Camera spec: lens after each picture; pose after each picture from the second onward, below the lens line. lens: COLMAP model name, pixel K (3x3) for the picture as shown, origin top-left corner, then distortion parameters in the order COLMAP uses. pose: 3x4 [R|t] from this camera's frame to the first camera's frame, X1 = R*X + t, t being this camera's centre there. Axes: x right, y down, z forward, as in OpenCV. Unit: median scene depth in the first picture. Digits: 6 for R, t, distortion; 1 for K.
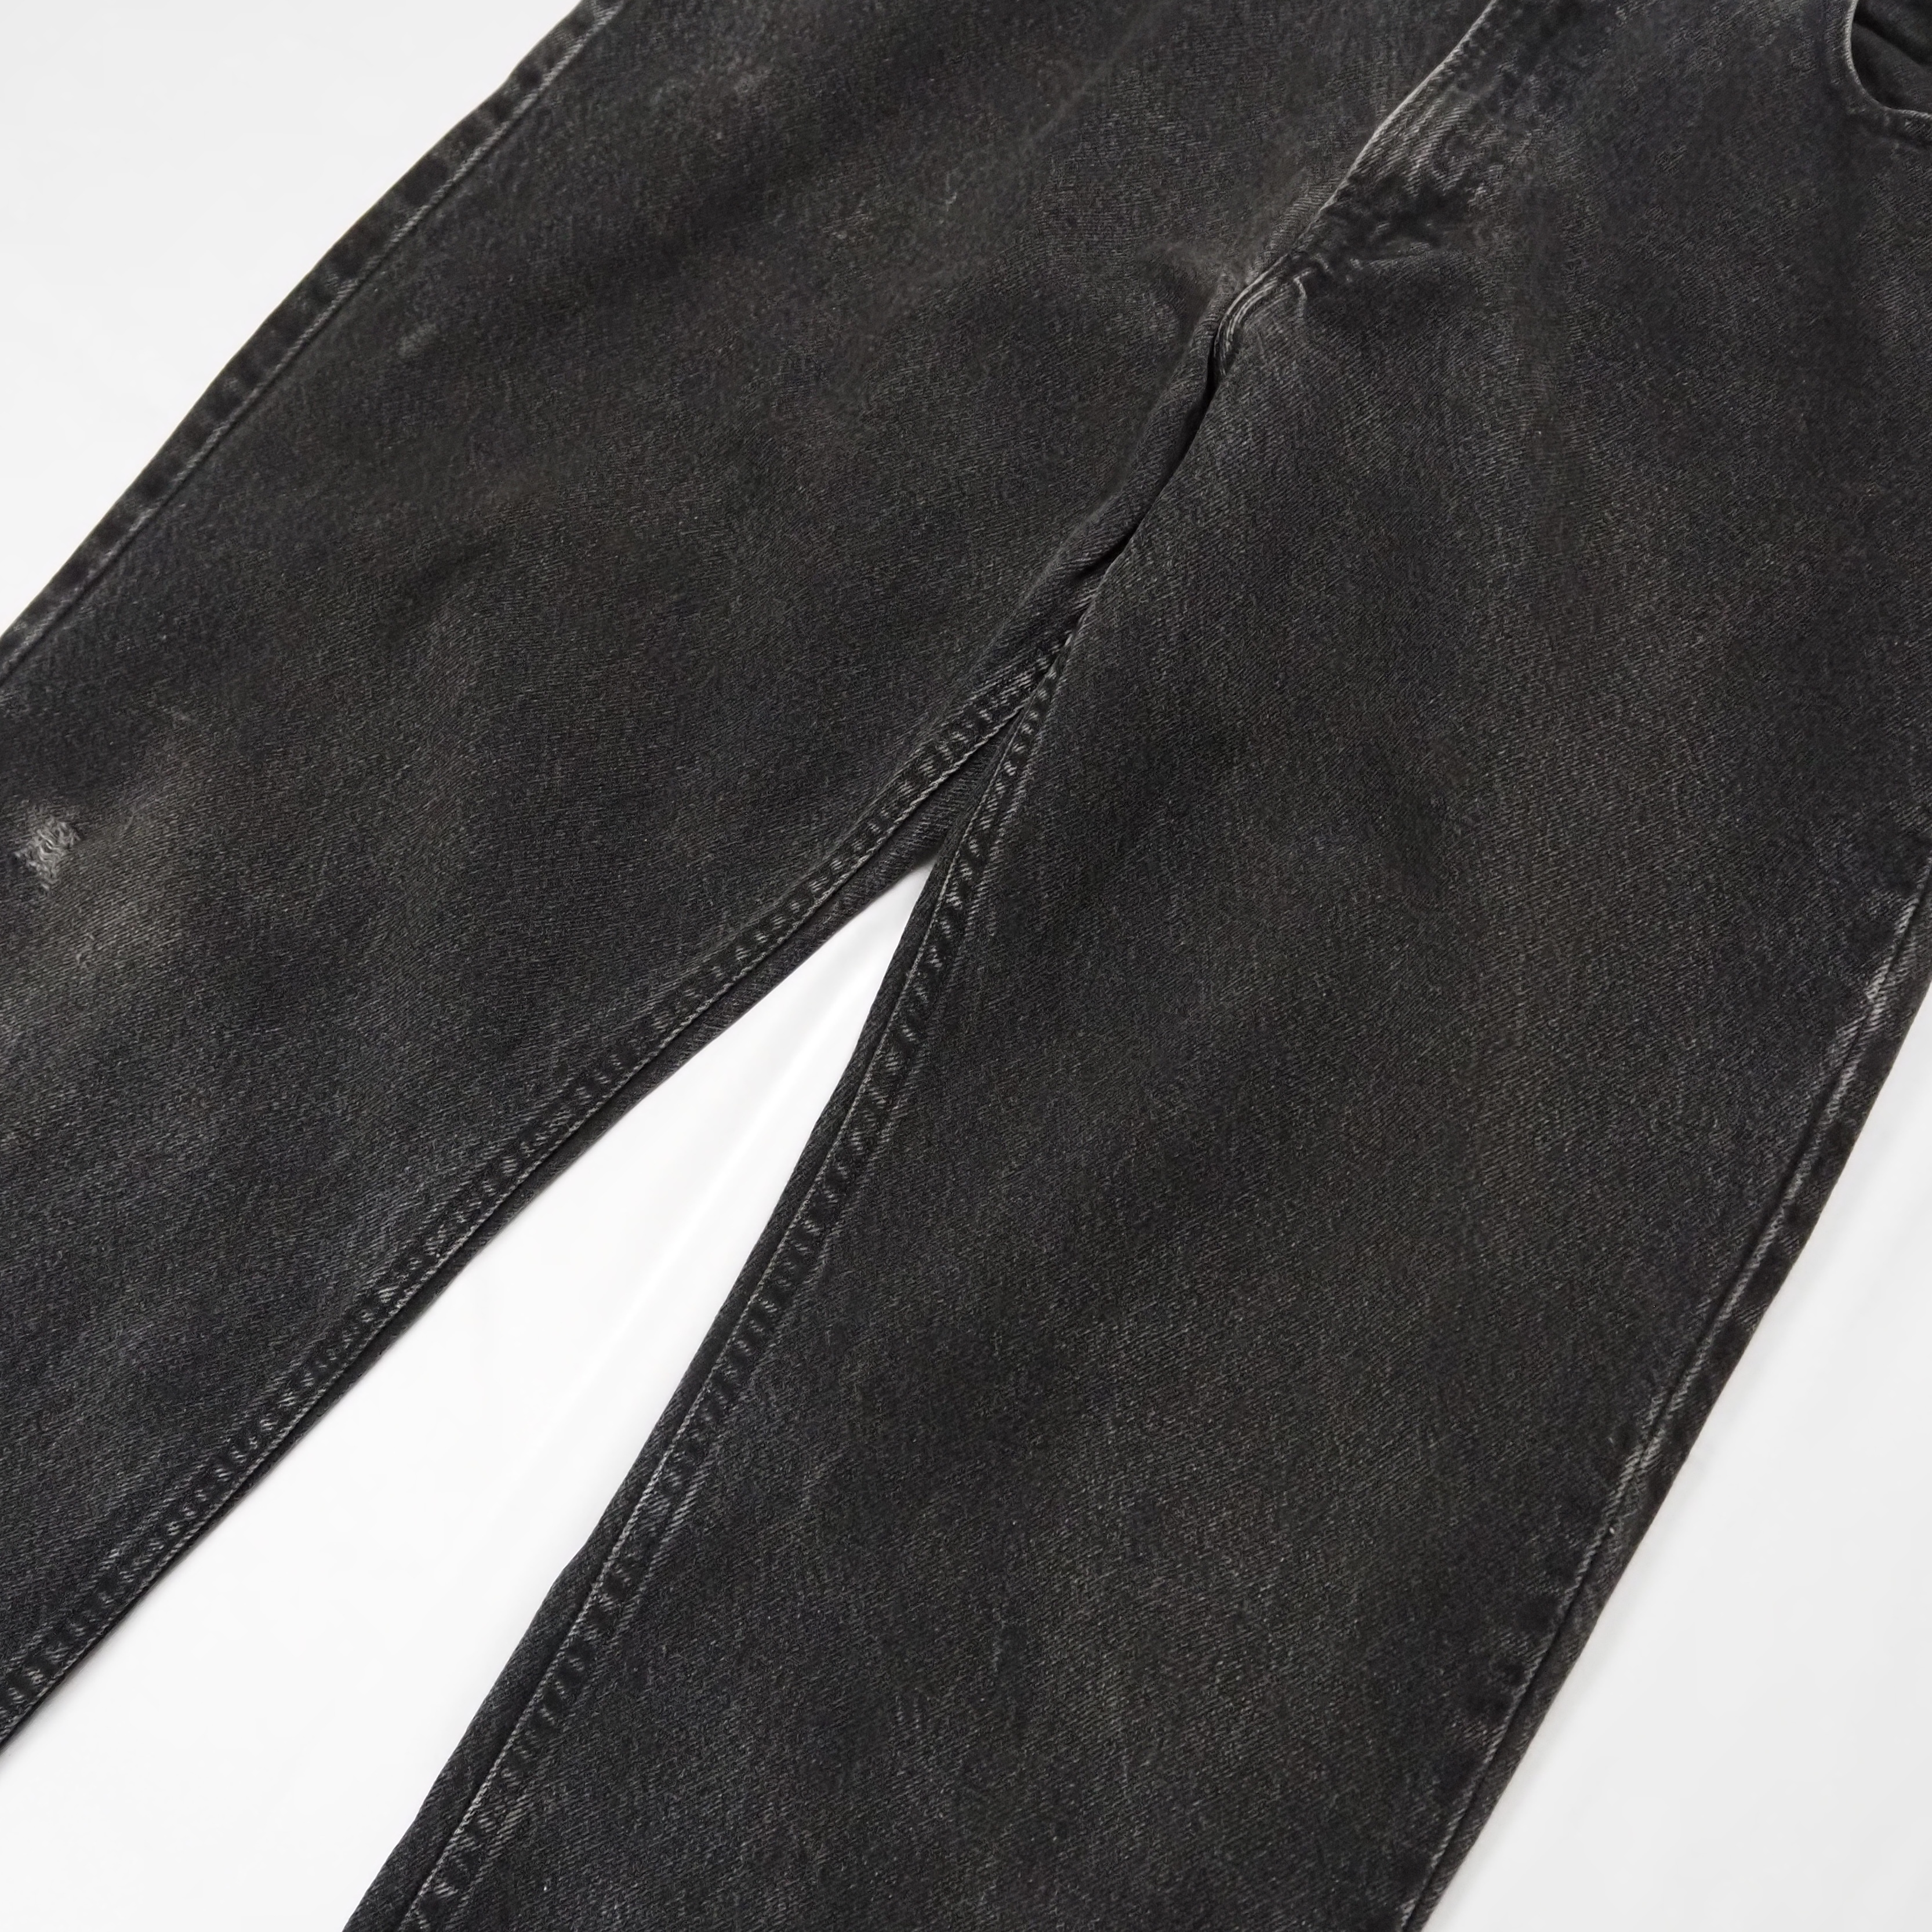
lens RADIAL K [[2359.3, 0, 930.8], [0, 2359.3, 989.5], [0, 0, 1]] dist [-0.043453, 0.000000]
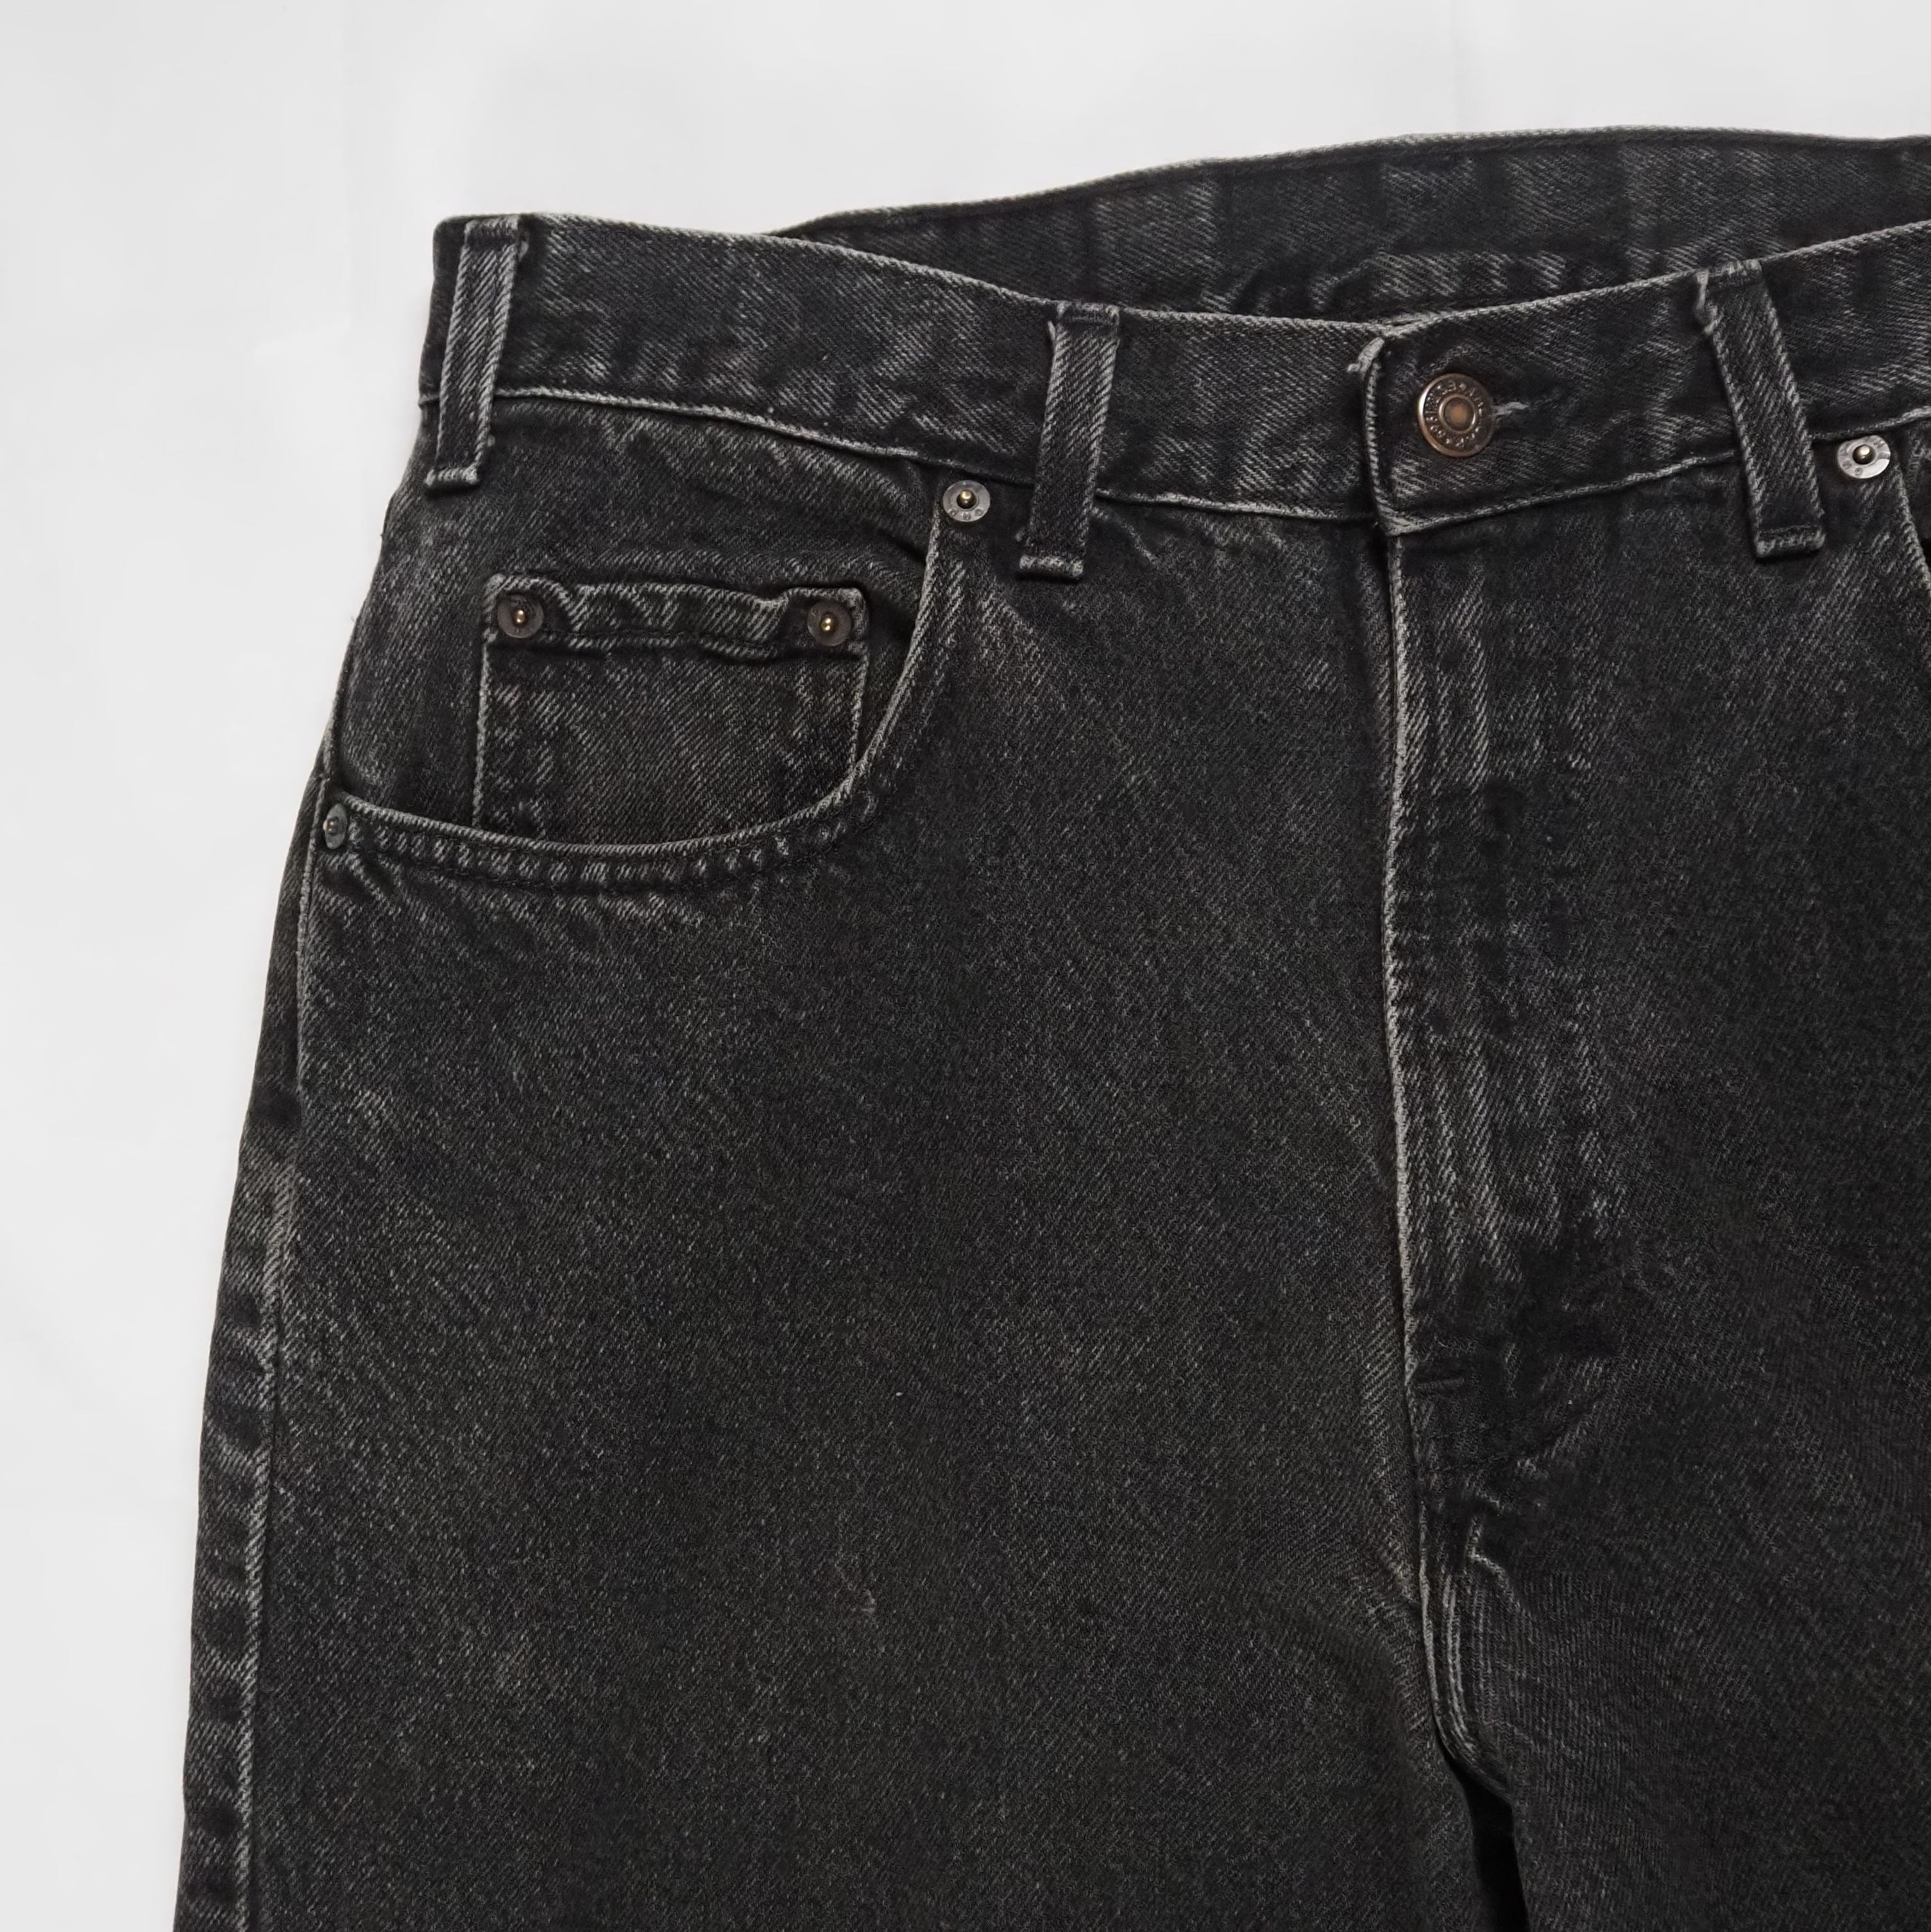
lens RADIAL K [[2557.4, 0, 750.6], [0, 2557.4, 1044.6], [0, 0, 1]] dist [-0.036949, 0.000000]
pose [[0.797117, -0.602179, -0.044547, 0.113779], [0.600821, 0.783642, 0.157858, -0.629392], [-0.060150, -0.152596, 0.986456, 0.361899]]
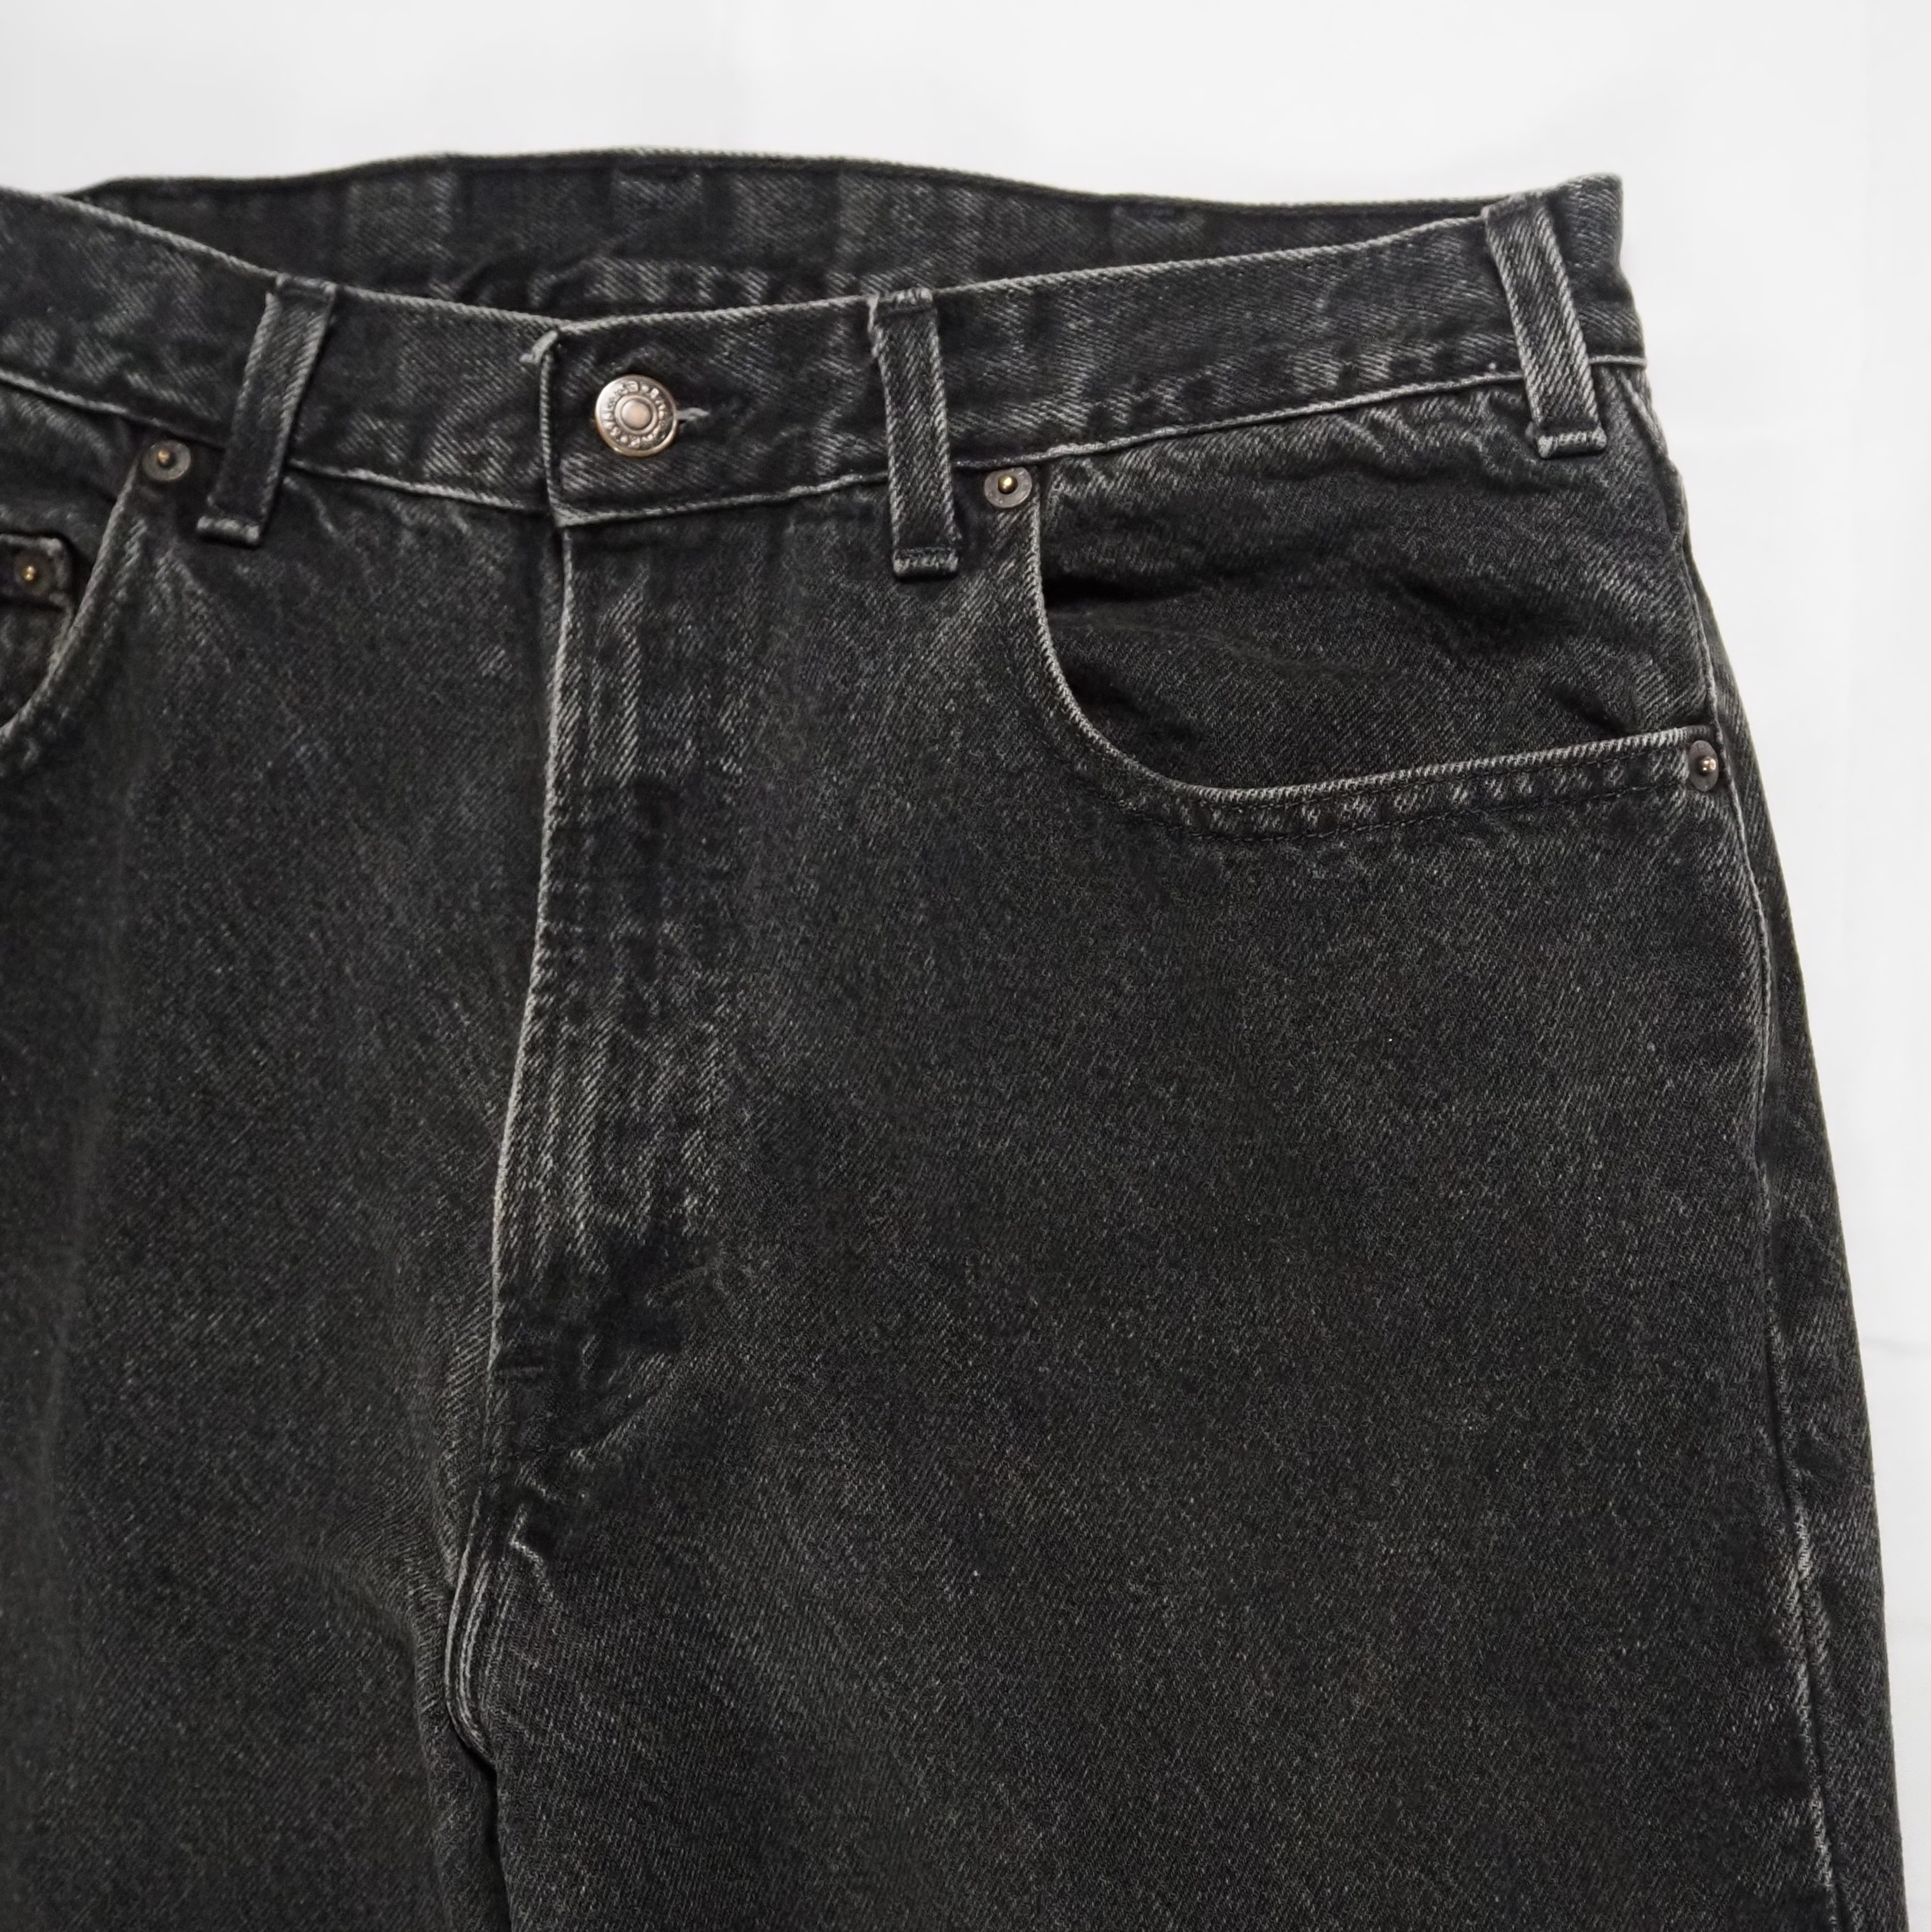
lens RADIAL K [[2557.4, 0, 1107.8], [0, 2557.4, 1047.6], [0, 0, 1]] dist [-0.036949, 0.000000]
pose [[0.841798, -0.537622, 0.048370, 0.324178], [0.523883, 0.835295, 0.166821, -0.439768], [-0.130090, -0.115090, 0.984800, 0.330722]]
